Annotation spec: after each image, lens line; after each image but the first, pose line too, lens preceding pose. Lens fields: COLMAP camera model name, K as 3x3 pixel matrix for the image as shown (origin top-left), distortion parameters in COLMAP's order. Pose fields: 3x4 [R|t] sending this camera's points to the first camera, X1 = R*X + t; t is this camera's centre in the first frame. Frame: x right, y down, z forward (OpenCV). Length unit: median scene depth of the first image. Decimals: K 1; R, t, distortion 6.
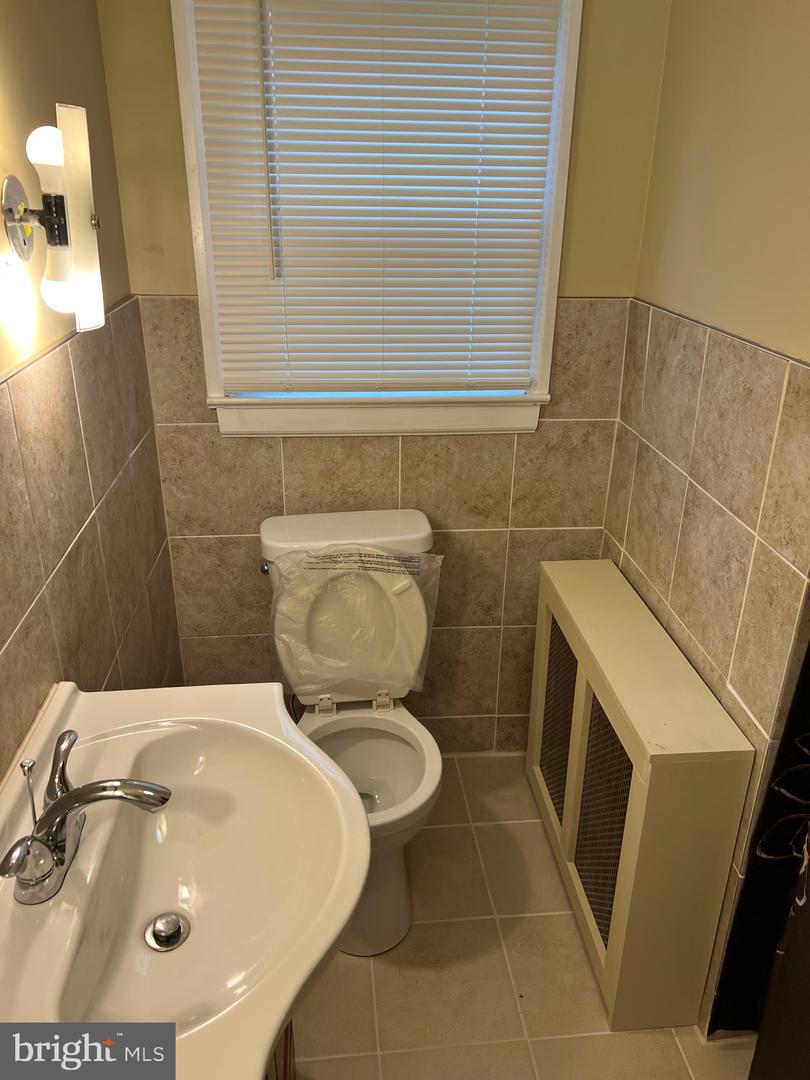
lens RADIAL K [[813.1, 0, 405.0], [0, 813.1, 540.0], [0, 0, 1]] dist [0.119170, -0.167110]
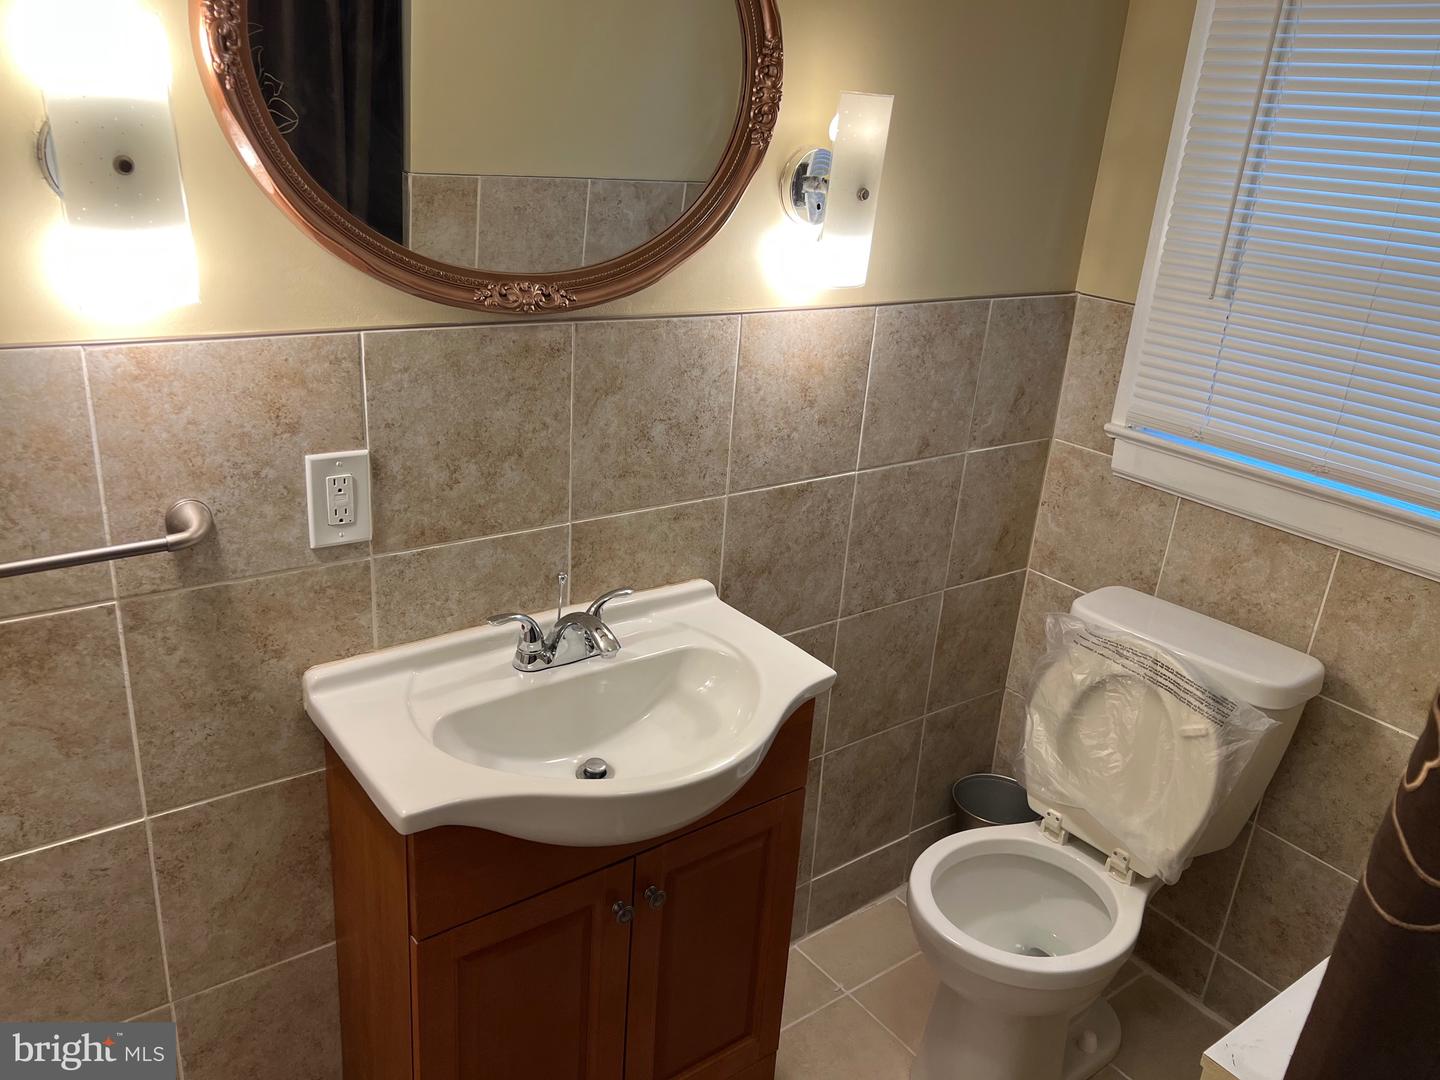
lens RADIAL K [[1084.2, 0, 720.0], [0, 1084.2, 540.0], [0, 0, 1]] dist [0.119170, -0.167110]
pose [[0.518849, 0.333533, -0.787116, 0.464534], [-0.402924, 0.907473, 0.118934, -0.039280], [0.753954, 0.255439, 0.605230, 0.060605]]
